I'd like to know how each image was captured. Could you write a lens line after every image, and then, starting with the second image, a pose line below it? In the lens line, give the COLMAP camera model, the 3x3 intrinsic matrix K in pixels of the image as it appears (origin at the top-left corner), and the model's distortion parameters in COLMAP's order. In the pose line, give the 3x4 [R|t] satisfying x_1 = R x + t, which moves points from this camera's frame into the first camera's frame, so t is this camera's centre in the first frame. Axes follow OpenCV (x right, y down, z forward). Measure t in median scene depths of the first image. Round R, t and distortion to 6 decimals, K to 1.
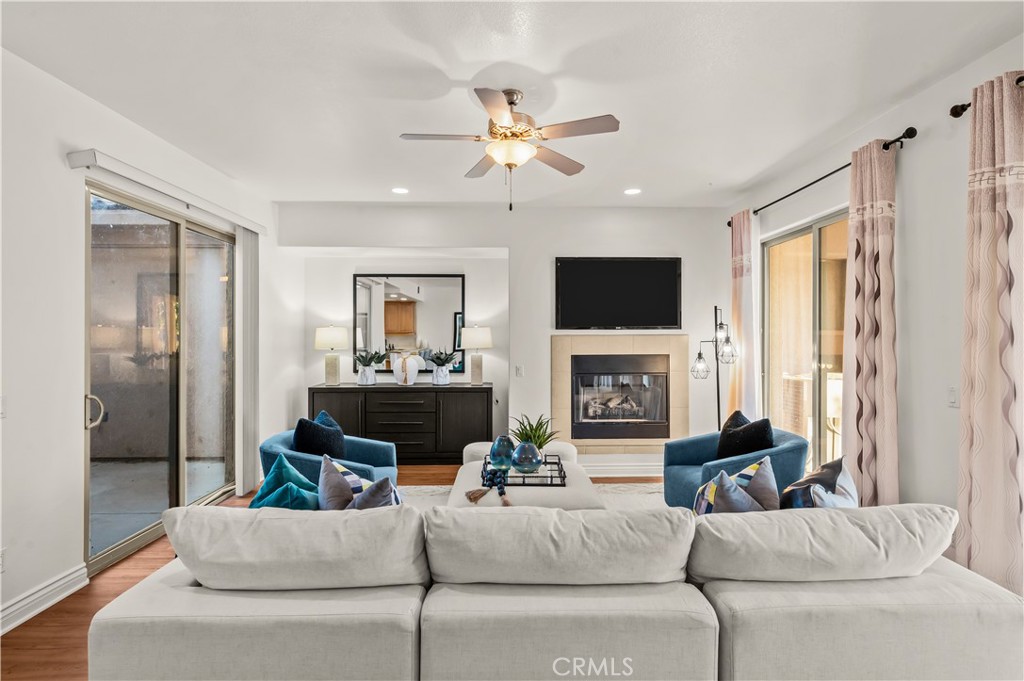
lens RADIAL K [[485.4, 0, 517.8], [0, 485.4, 335.7], [0, 0, 1]] dist [0.005449, 0.000151]
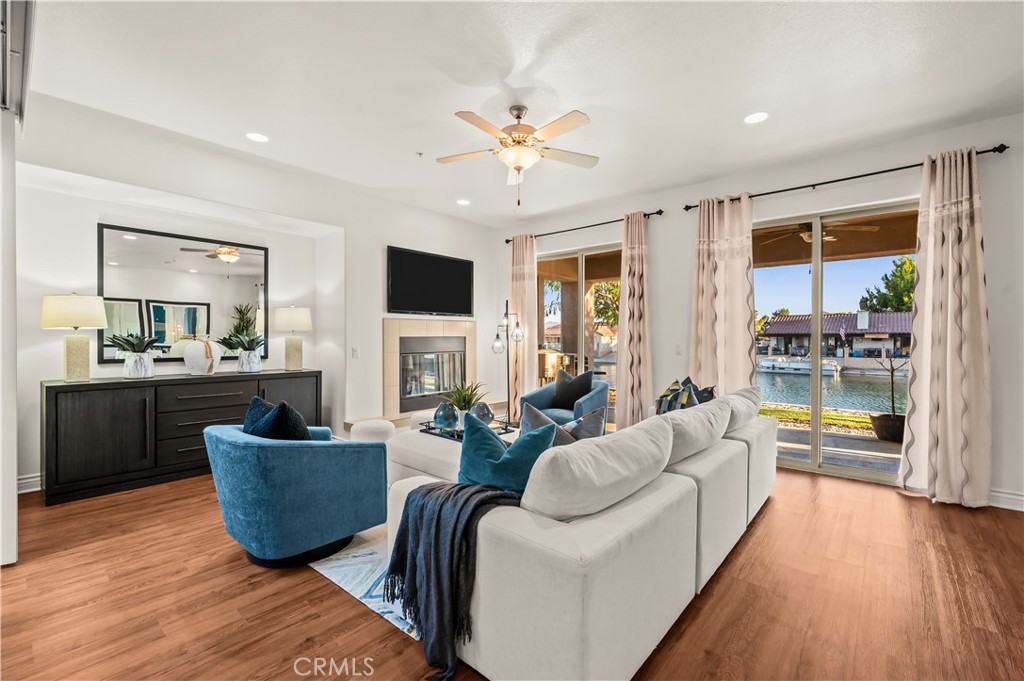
lens RADIAL K [[437.2, 0, 516.0], [0, 437.2, 341.4], [0, 0, 1]] dist [-0.000731, 0.000039]
pose [[0.671574, -0.006417, 0.740909, -0.445890], [-0.004643, 0.999906, 0.012869, 0.036153], [-0.740923, -0.012083, 0.671482, 0.143001]]
